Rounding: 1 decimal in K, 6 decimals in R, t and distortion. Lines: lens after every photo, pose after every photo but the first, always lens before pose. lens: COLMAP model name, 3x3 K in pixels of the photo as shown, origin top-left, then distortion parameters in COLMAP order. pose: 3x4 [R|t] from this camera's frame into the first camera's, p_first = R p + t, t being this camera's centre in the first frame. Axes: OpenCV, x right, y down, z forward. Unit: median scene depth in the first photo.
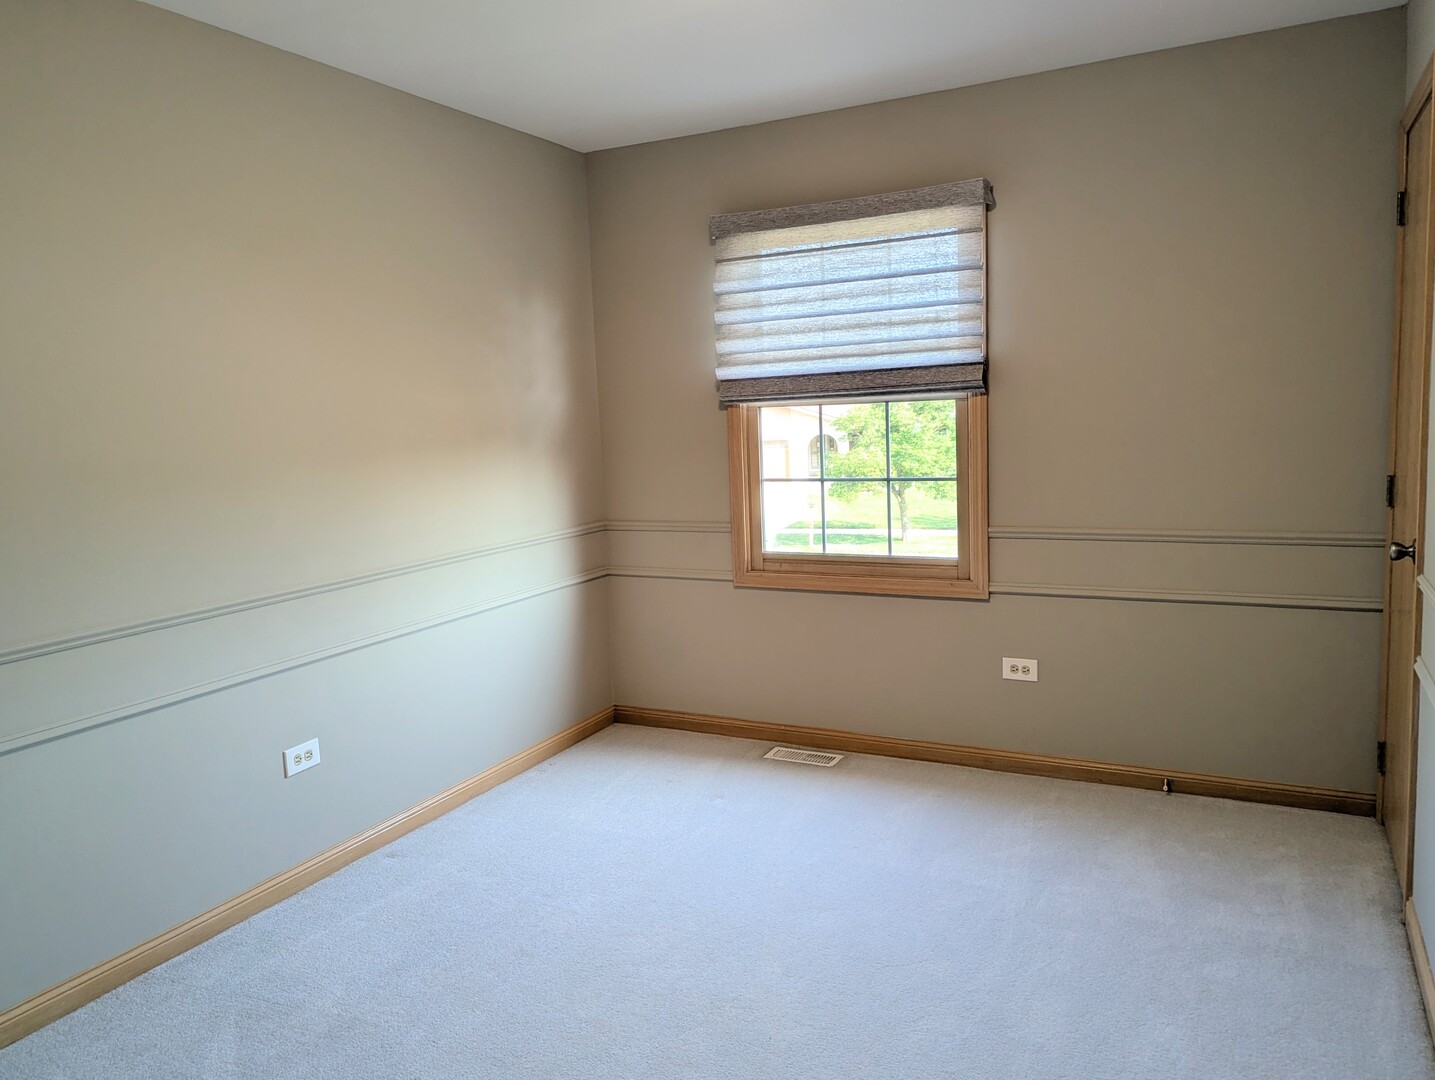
lens RADIAL K [[996.4, 0, 717.5], [0, 996.4, 540.0], [0, 0, 1]] dist [0.042517, -0.000359]
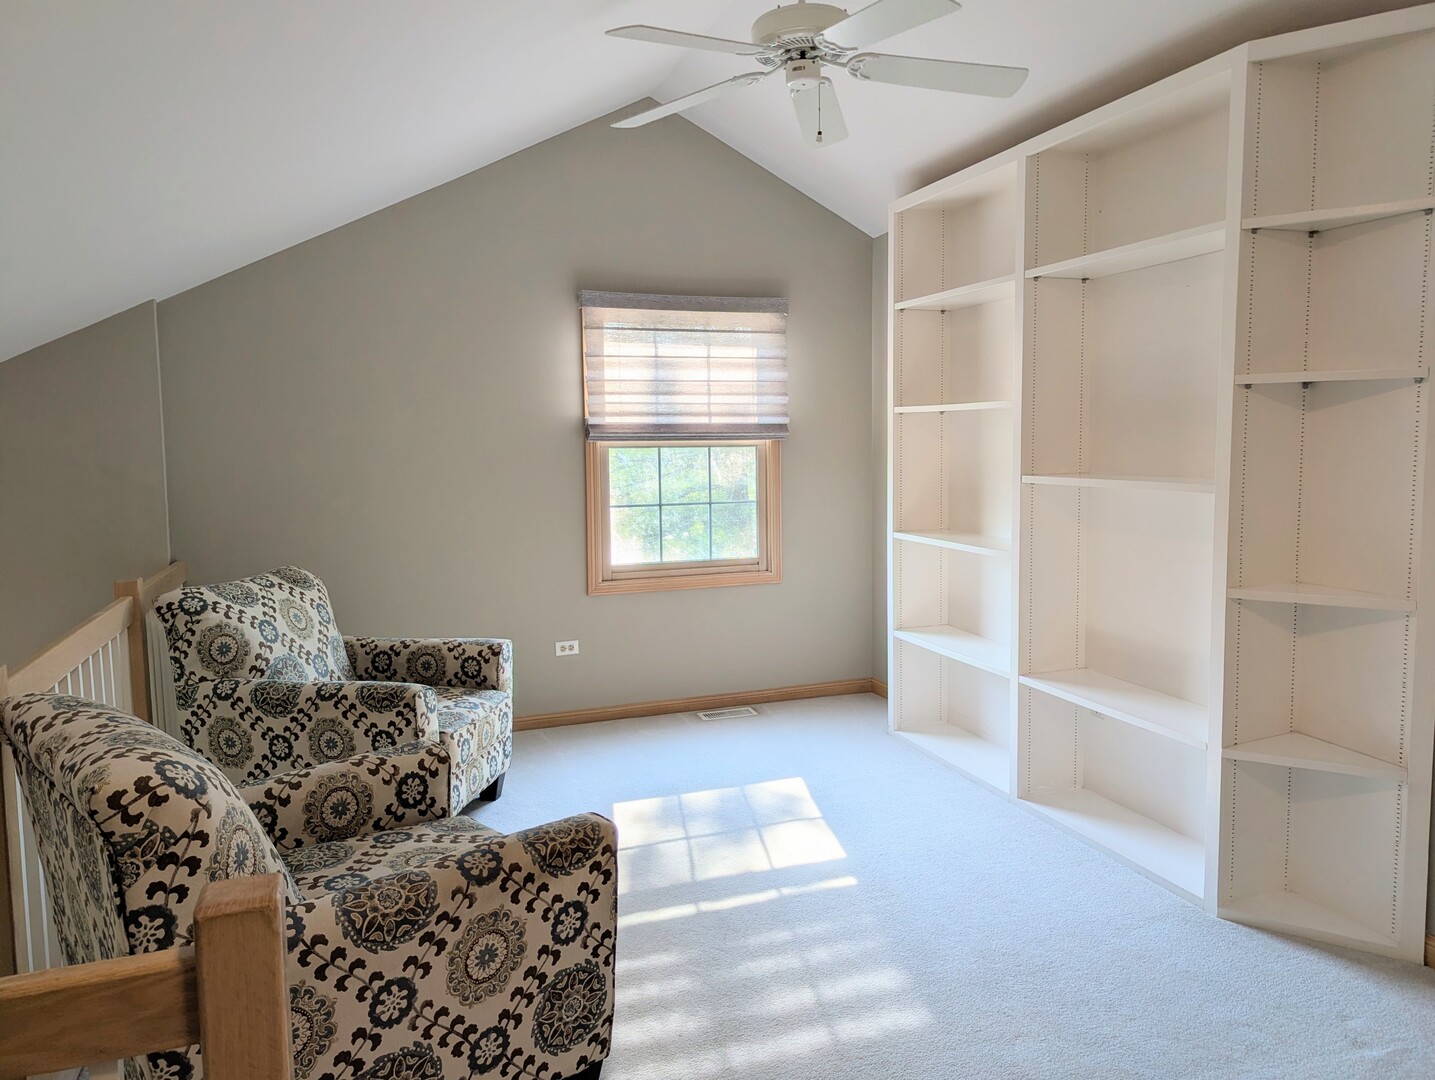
lens RADIAL K [[996.4, 0, 717.5], [0, 996.4, 540.0], [0, 0, 1]] dist [0.042517, -0.000359]
pose [[0.684098, -0.039613, 0.728314, -0.821074], [0.075452, 0.997011, -0.016643, 0.012911], [-0.725477, 0.066338, 0.685042, 0.065311]]
